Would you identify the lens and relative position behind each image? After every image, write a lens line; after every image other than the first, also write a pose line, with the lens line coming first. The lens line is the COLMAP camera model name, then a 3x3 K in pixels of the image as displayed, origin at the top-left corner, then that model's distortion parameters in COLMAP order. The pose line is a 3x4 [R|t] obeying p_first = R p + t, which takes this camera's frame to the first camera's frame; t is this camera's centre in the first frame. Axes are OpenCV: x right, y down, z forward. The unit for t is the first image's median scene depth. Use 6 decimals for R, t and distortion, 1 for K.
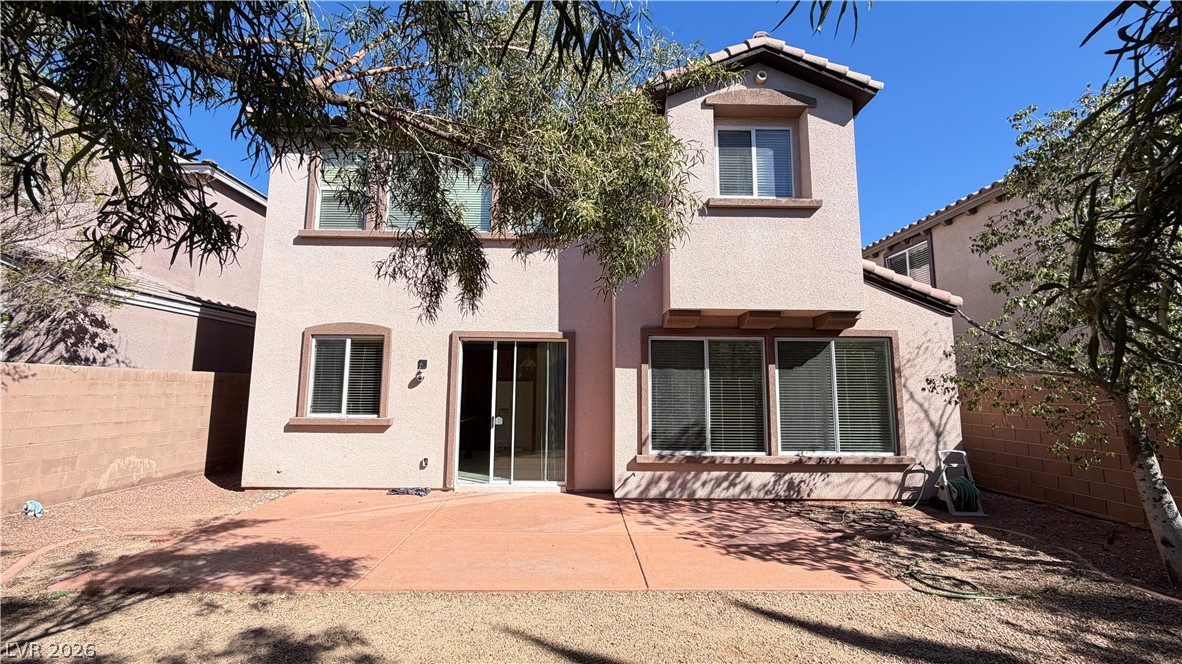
lens RADIAL K [[473.1, 0, 589.0], [0, 473.1, 334.8], [0, 0, 1]] dist [0.000470, 0.000040]
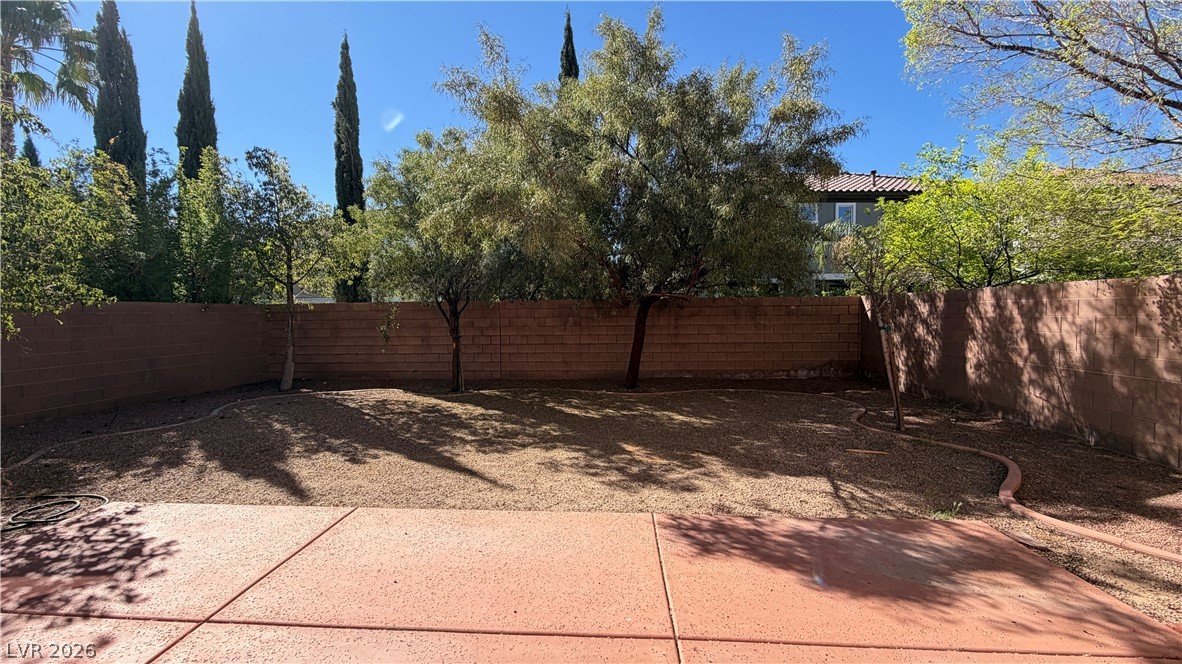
lens RADIAL K [[473.1, 0, 585.8], [0, 473.1, 331.3], [0, 0, 1]] dist [0.000470, 0.000040]
pose [[-0.995222, -0.000220, 0.097641, -0.380758], [-0.007368, 0.997316, -0.072851, 0.195084], [-0.097363, -0.073223, -0.992552, 1.666019]]
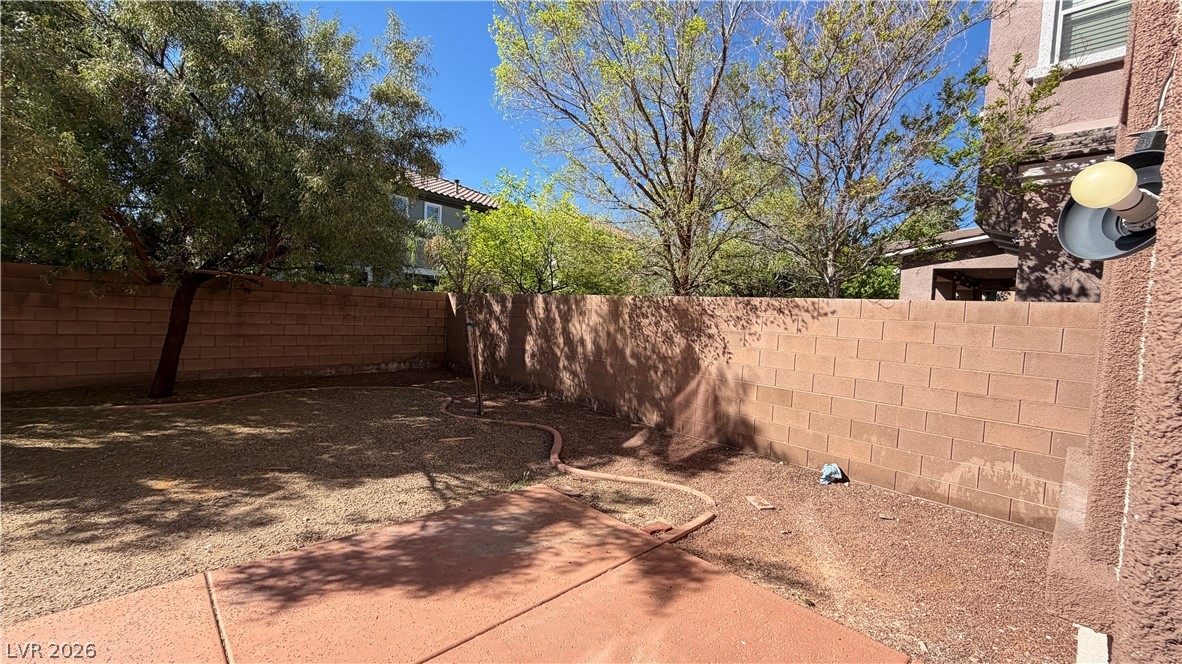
lens RADIAL K [[473.1, 0, 589.9], [0, 473.1, 332.0], [0, 0, 1]] dist [0.000470, 0.000040]
pose [[-0.739695, -0.015626, -0.672761, -0.368257], [0.019607, 0.998805, -0.044757, 0.180335], [0.672656, -0.046297, -0.738505, 1.604716]]
